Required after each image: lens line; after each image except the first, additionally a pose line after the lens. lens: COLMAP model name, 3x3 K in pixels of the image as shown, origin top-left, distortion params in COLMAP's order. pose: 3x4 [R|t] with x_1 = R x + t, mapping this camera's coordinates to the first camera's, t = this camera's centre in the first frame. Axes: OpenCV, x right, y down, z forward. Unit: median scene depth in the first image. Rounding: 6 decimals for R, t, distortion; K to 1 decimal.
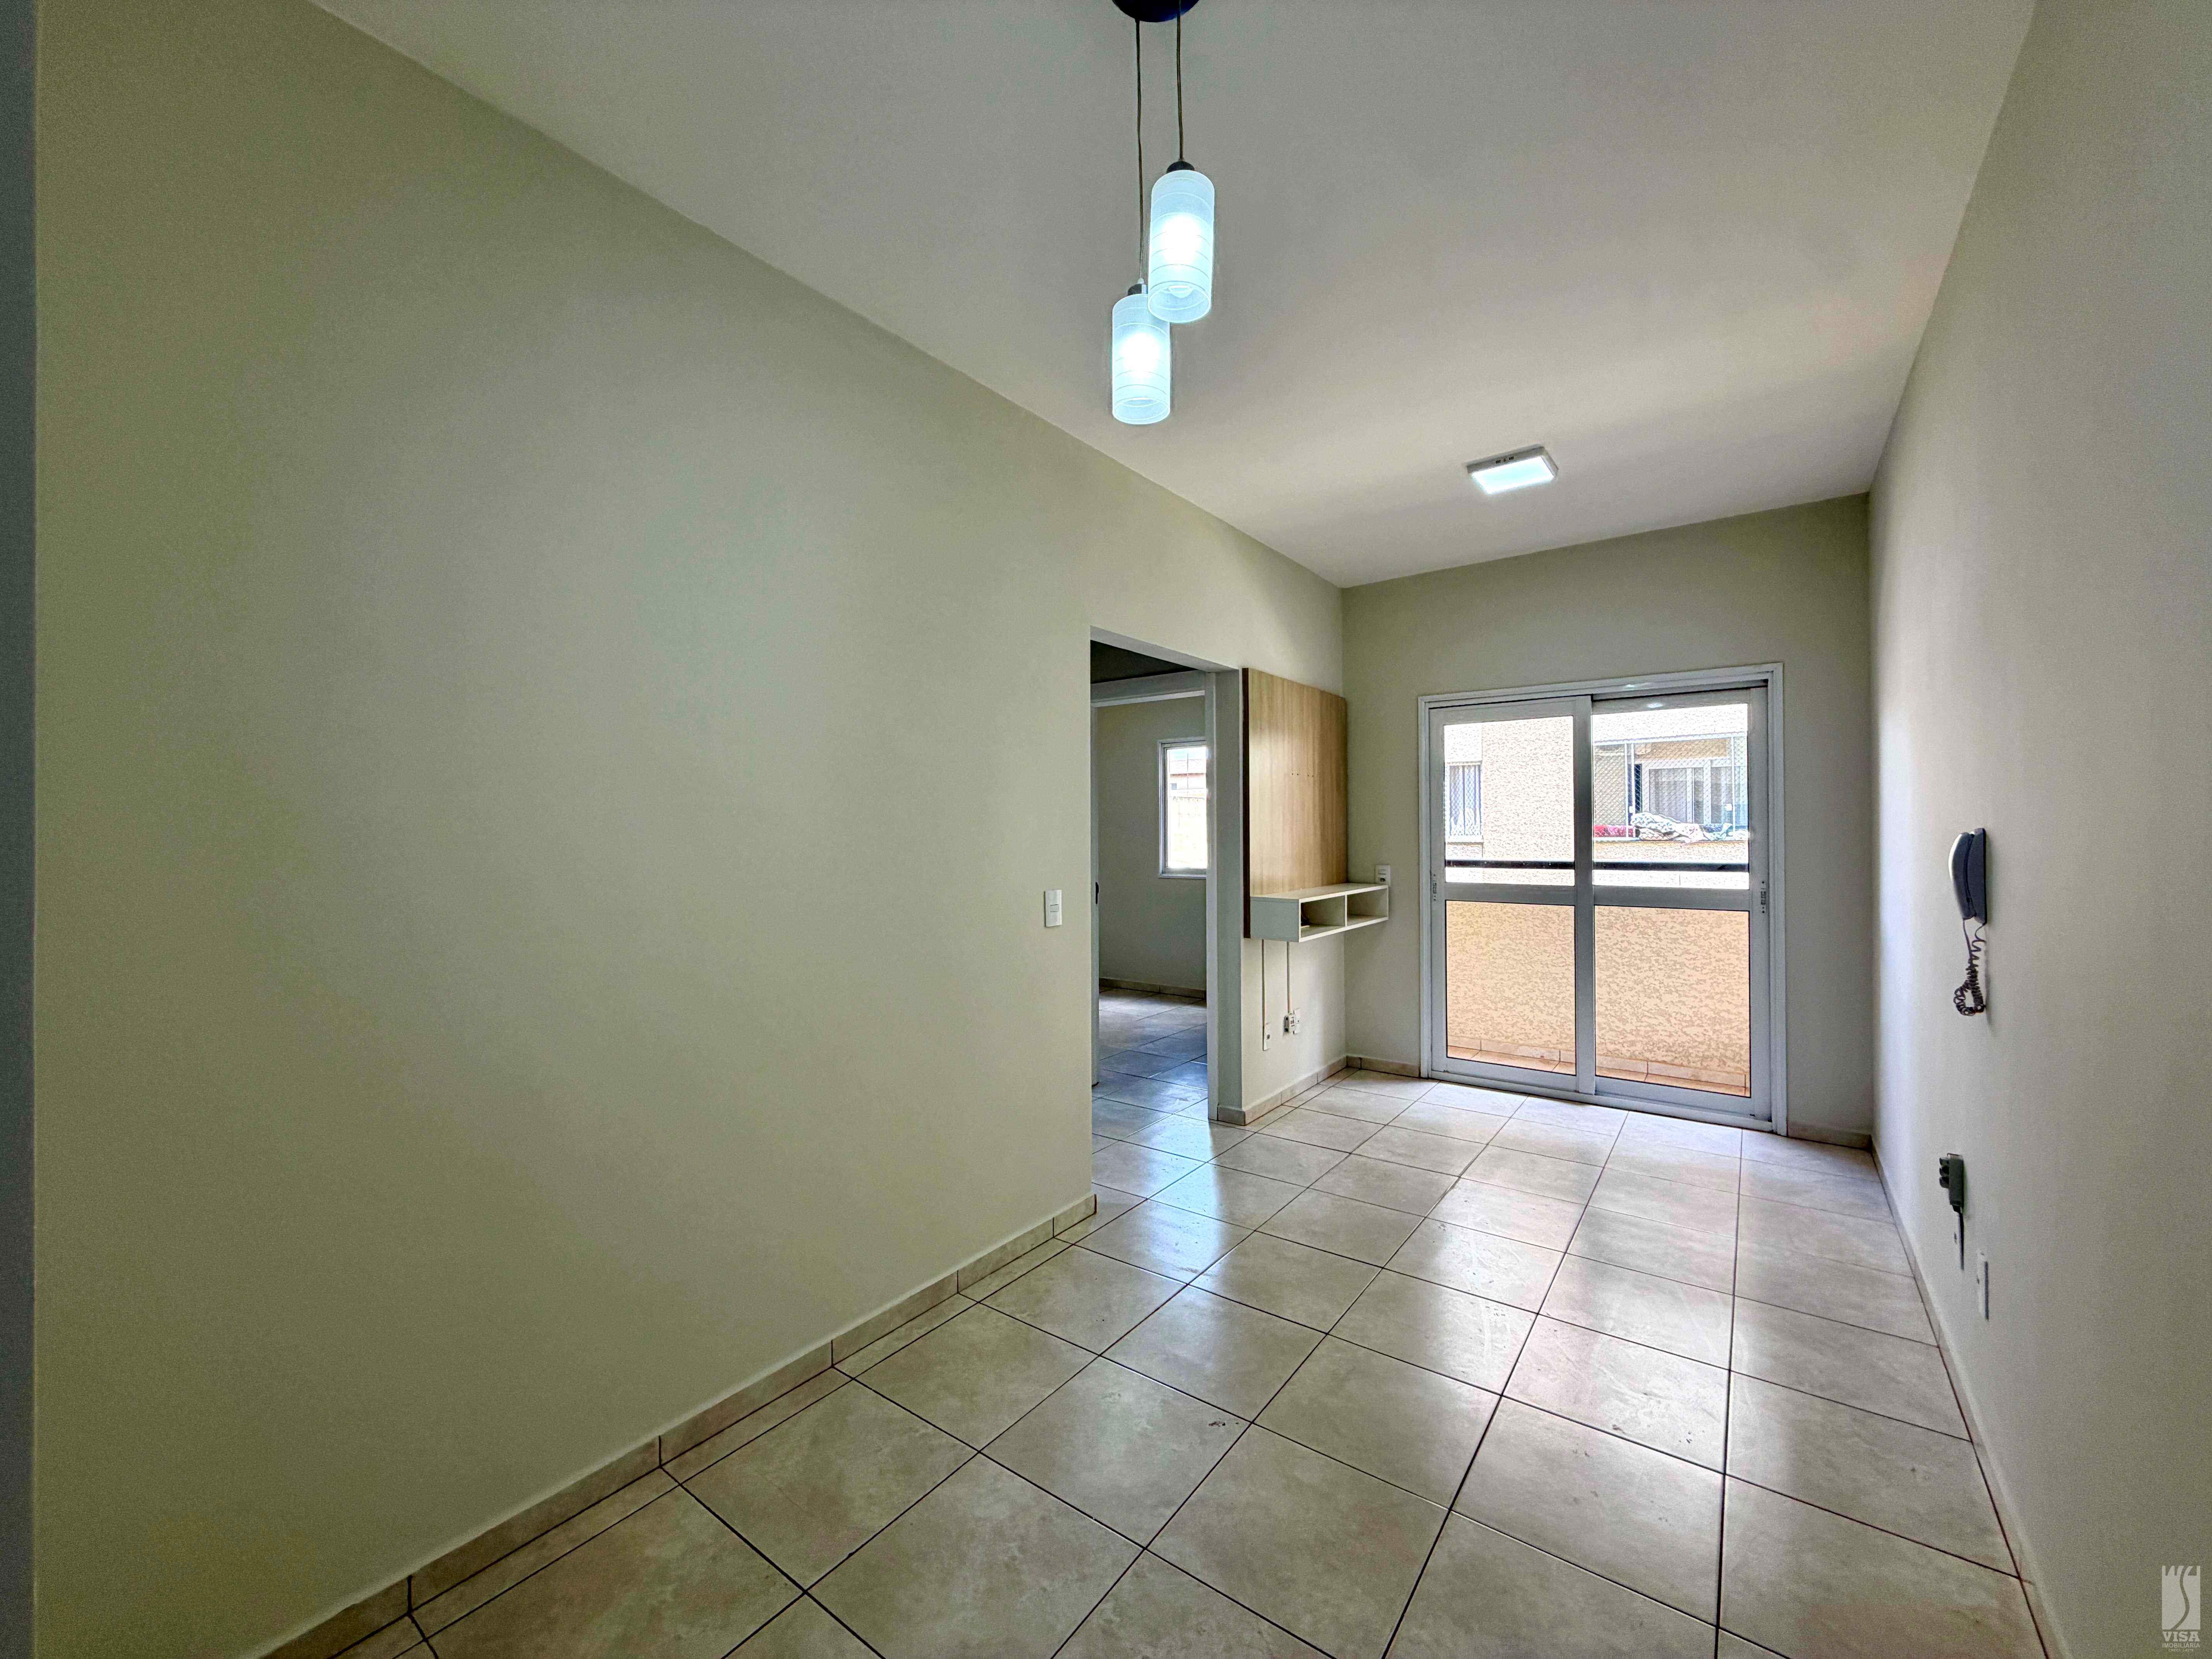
lens RADIAL K [[878.8, 0, 1106.0], [0, 878.8, 829.5], [0, 0, 1]] dist [0.001360, 0.000251]
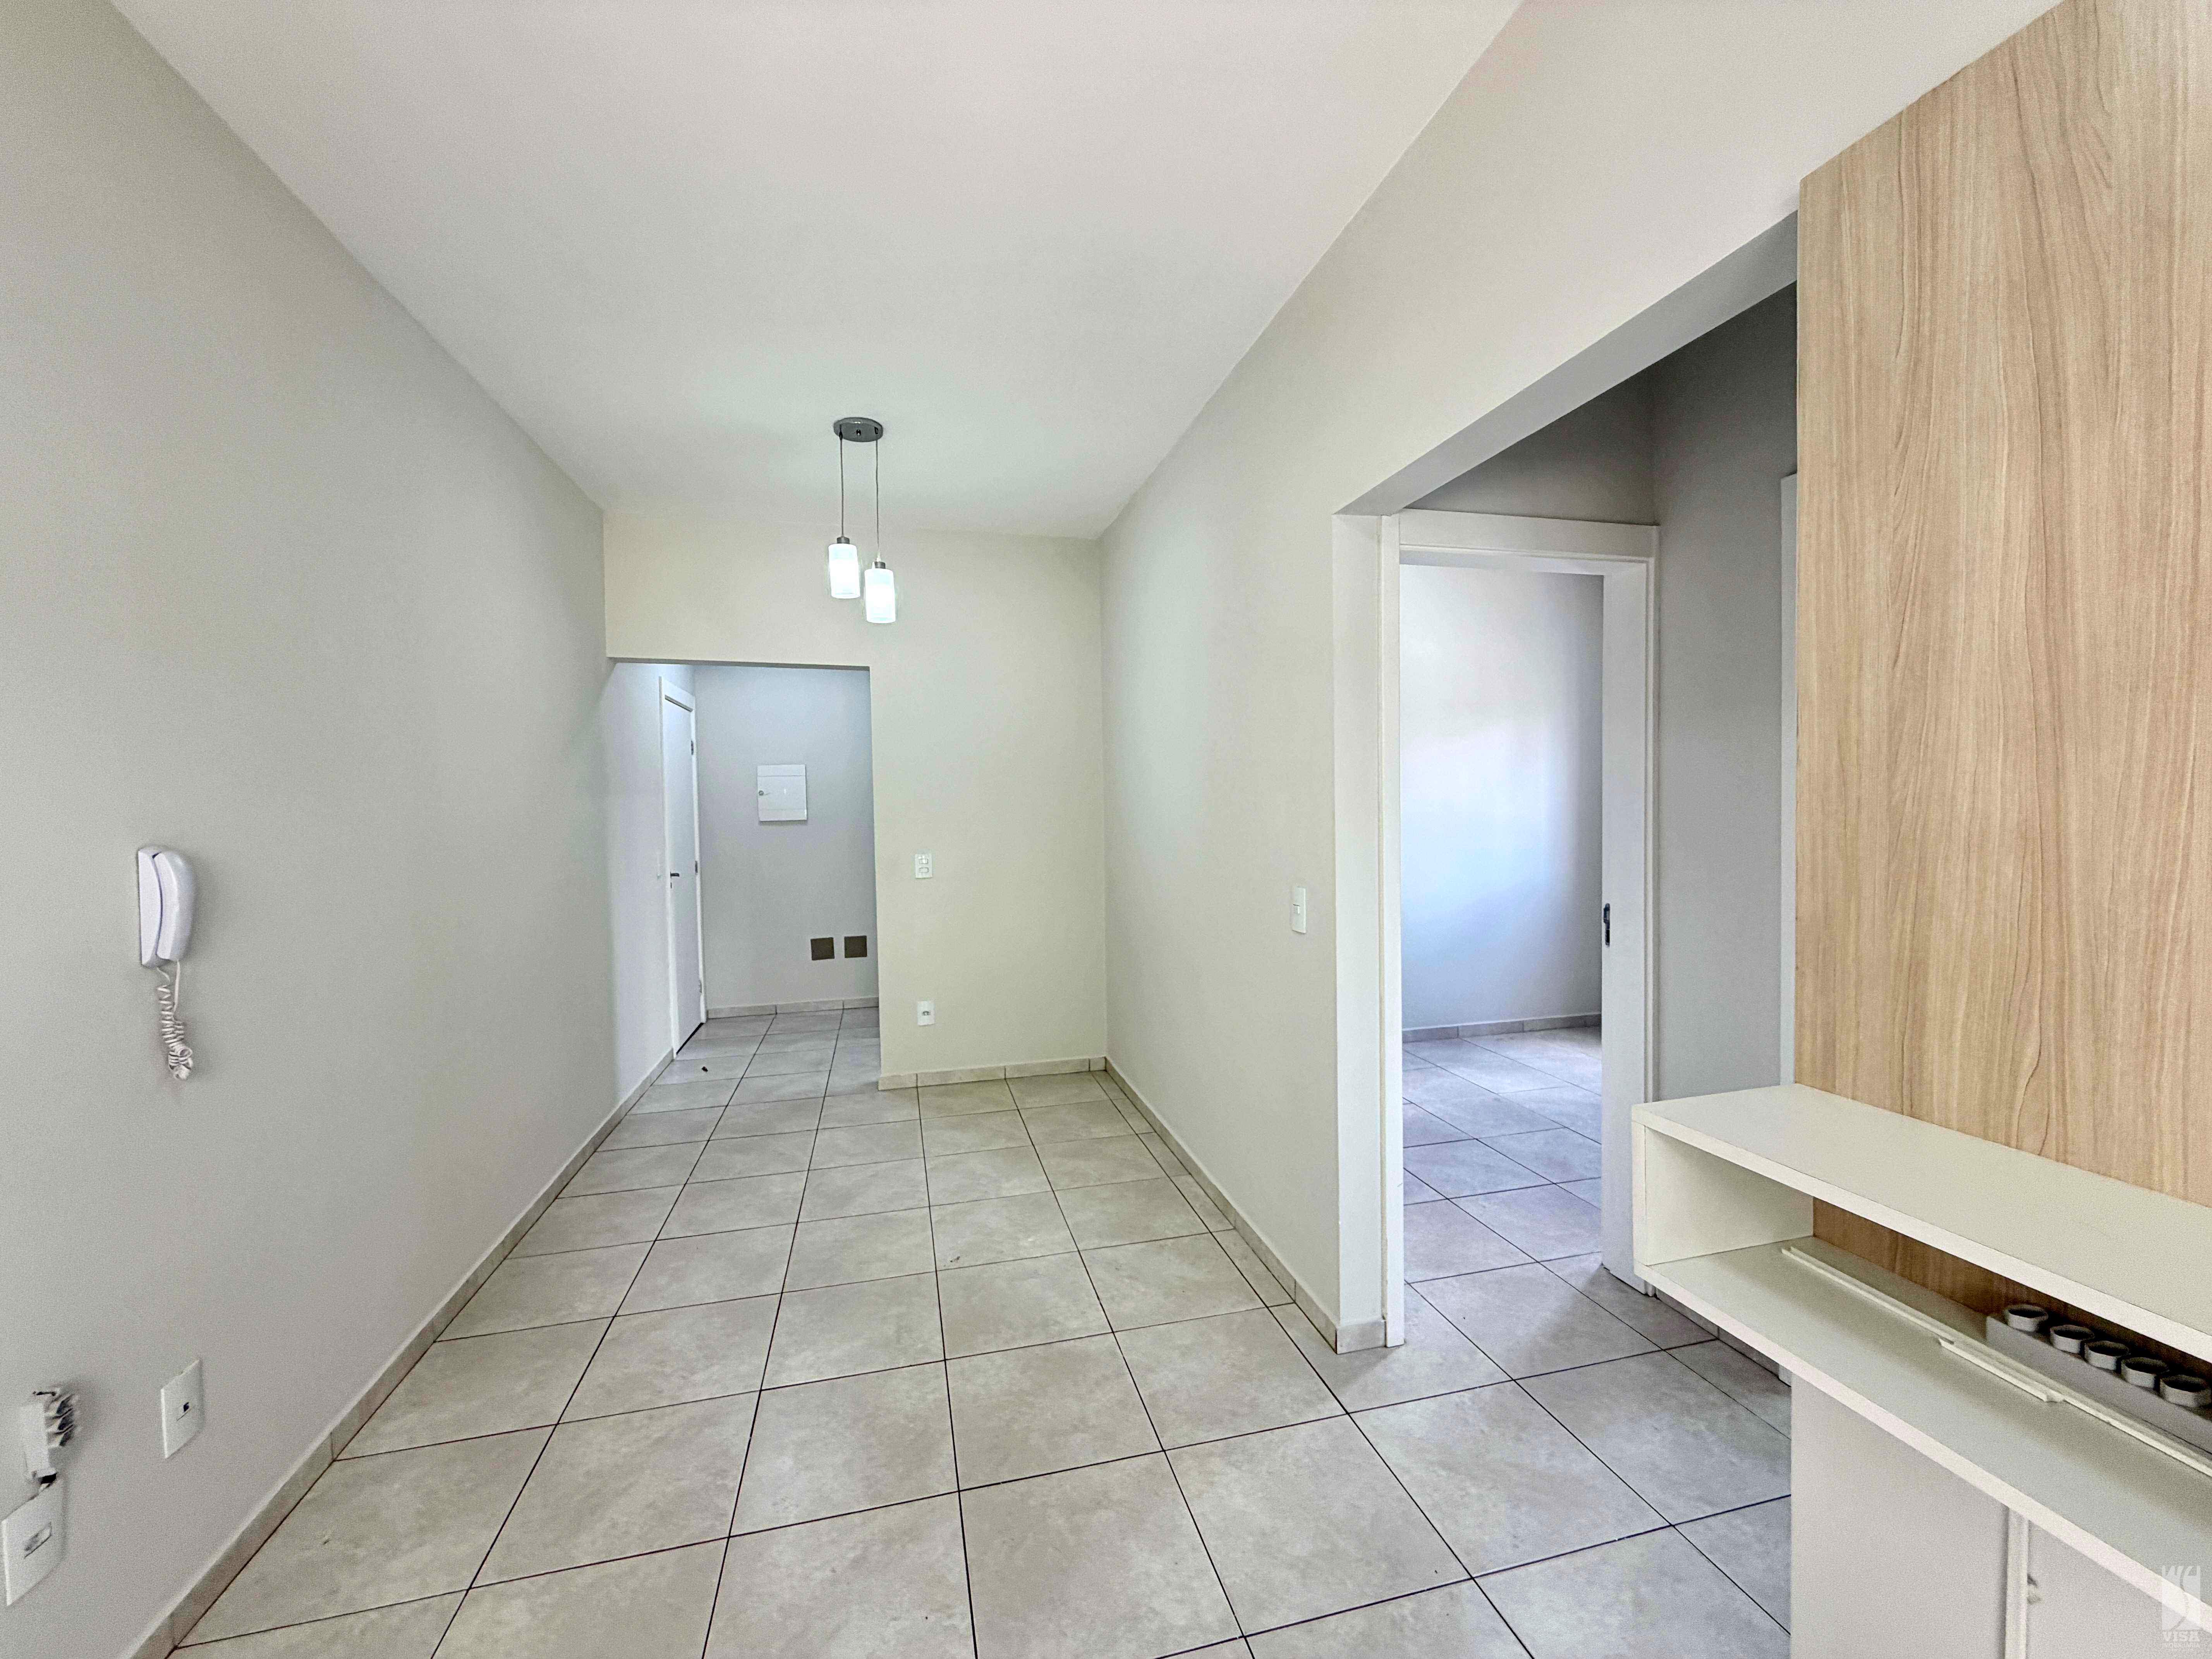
lens RADIAL K [[878.8, 0, 1106.0], [0, 878.8, 829.5], [0, 0, 1]] dist [0.001360, 0.000251]
pose [[-0.638991, 0.036146, -0.768365, 0.967020], [0.019883, 0.999338, 0.030477, -0.015666], [0.768957, 0.004197, -0.639286, 1.988740]]
